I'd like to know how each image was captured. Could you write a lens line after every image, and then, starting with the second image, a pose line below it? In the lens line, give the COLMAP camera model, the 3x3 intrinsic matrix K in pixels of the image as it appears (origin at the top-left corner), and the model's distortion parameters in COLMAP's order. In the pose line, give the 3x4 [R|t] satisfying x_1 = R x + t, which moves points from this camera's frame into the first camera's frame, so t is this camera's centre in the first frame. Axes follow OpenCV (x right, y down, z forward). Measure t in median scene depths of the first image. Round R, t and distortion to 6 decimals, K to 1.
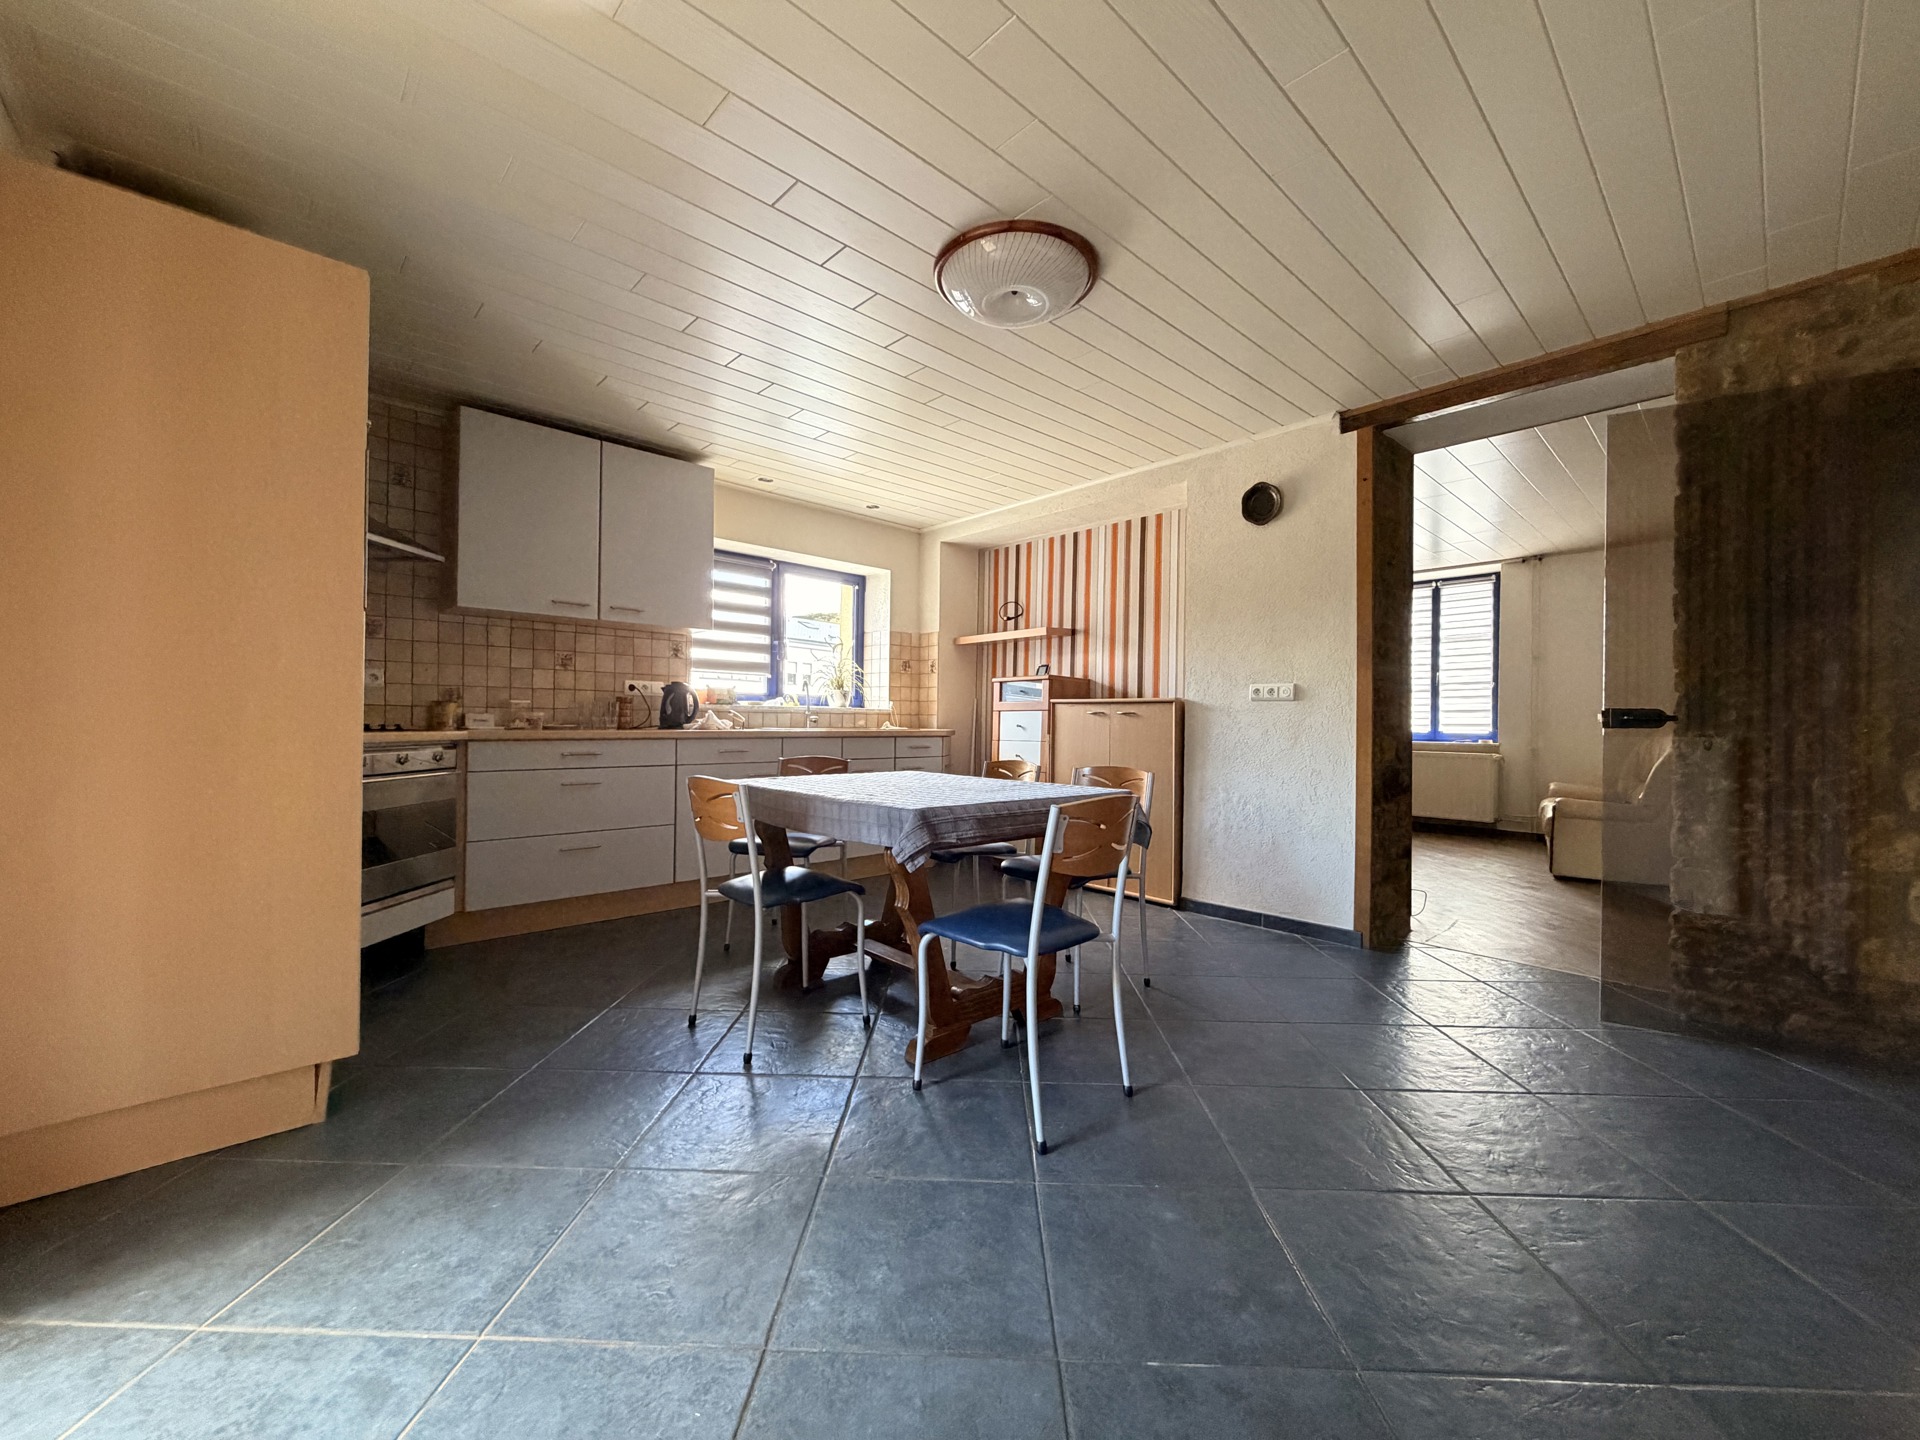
lens RADIAL K [[768.5, 0, 964.2], [0, 768.5, 721.9], [0, 0, 1]] dist [-0.017990, 0.000042]
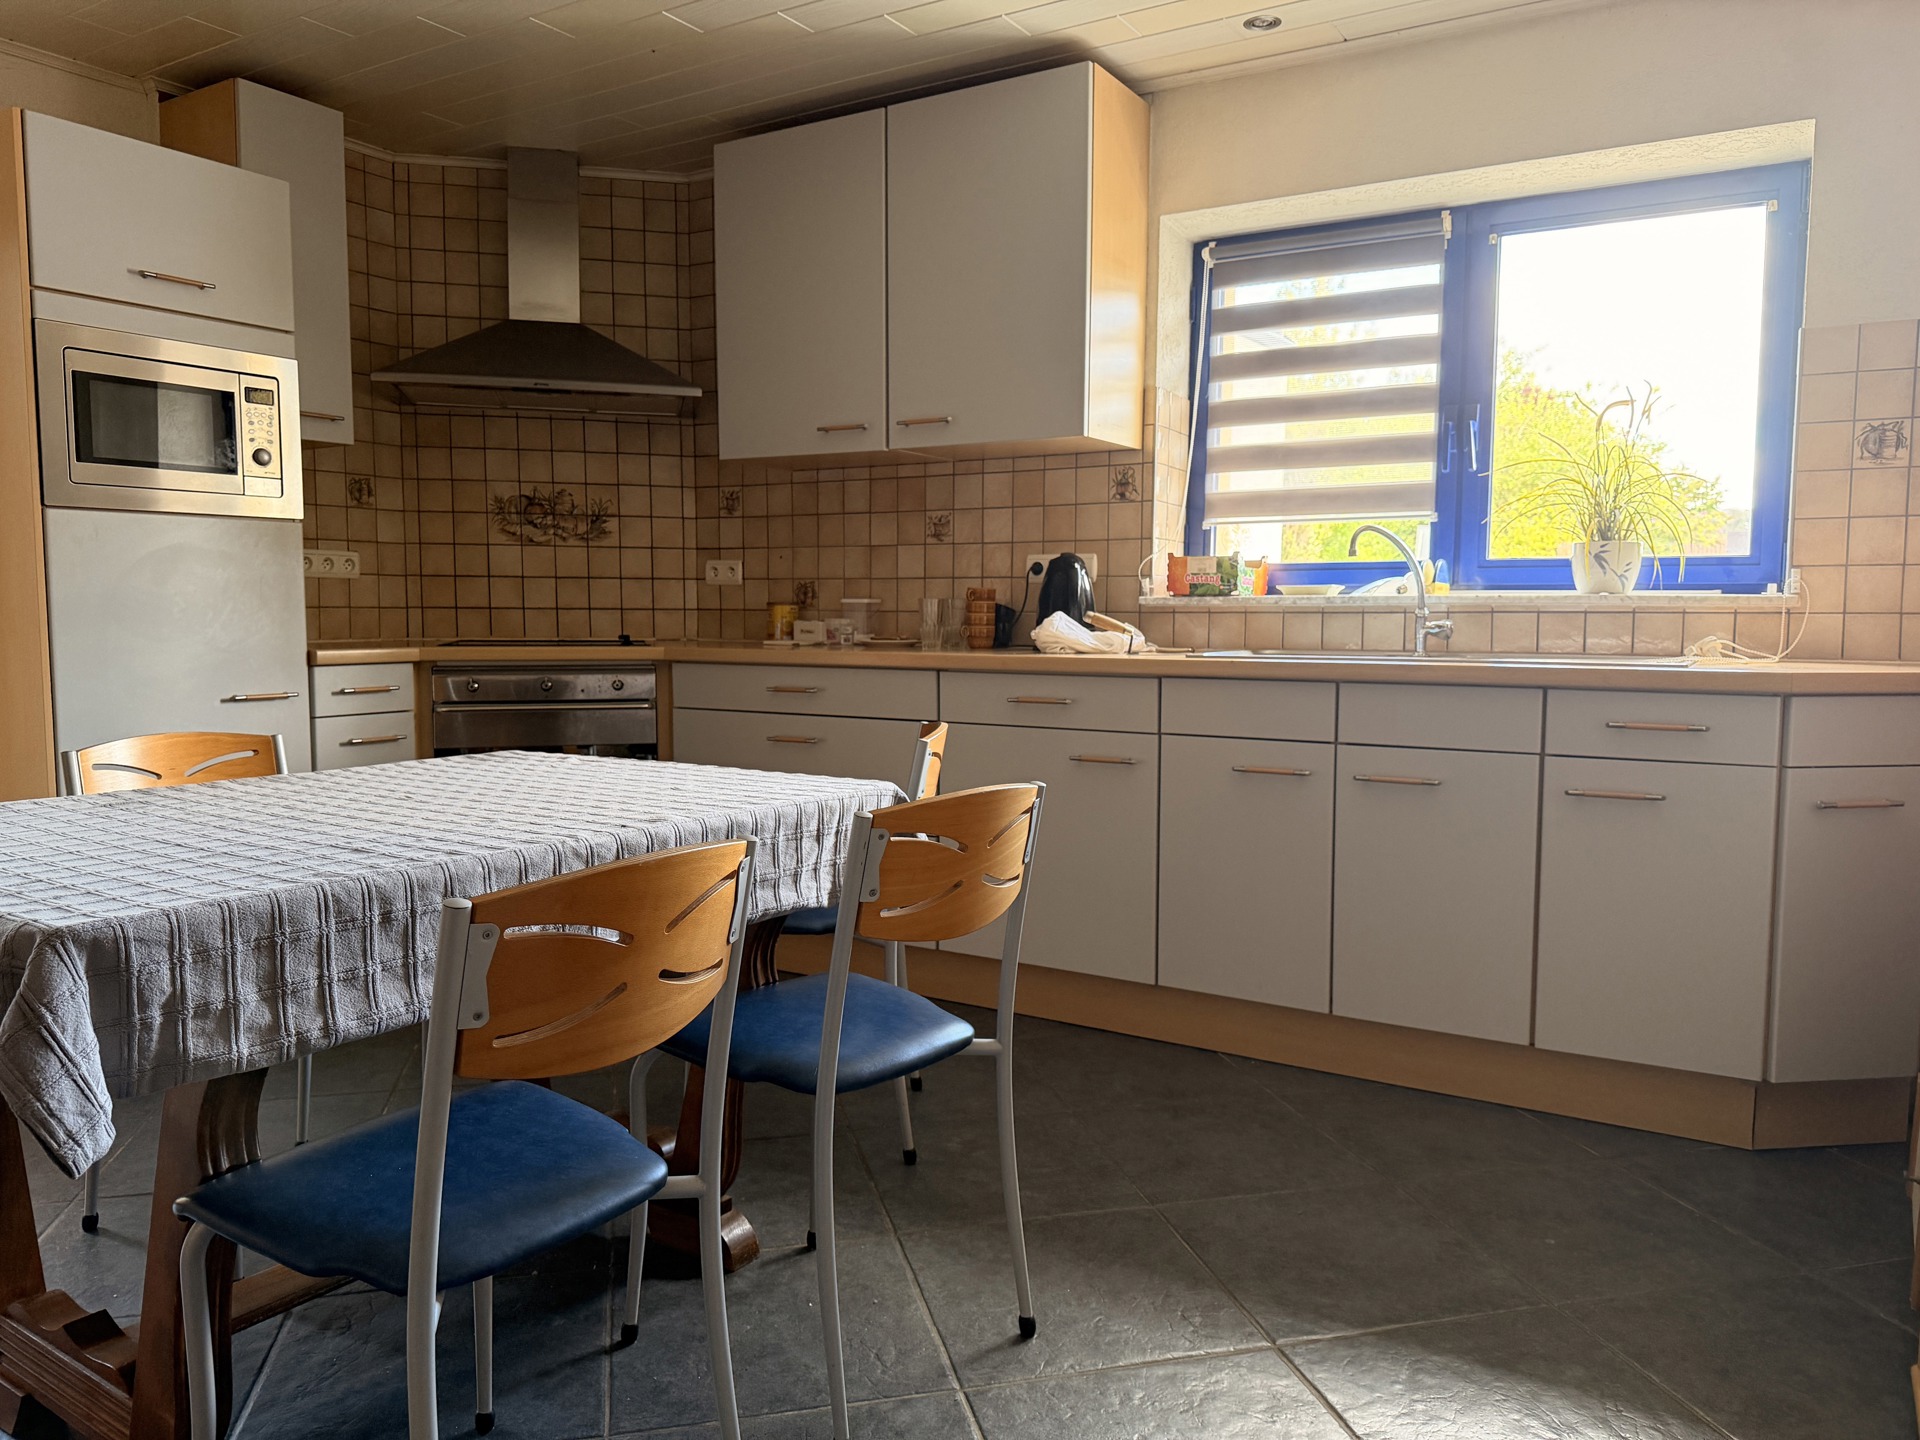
lens RADIAL K [[1347.1, 0, 961.3], [0, 1347.1, 724.8], [0, 0, 1]] dist [0.034344, -0.000340]
pose [[0.233607, 0.072935, -0.969592, 0.358115], [-0.002977, 0.997232, 0.074297, -0.006044], [0.972326, -0.014470, 0.233178, 0.600629]]
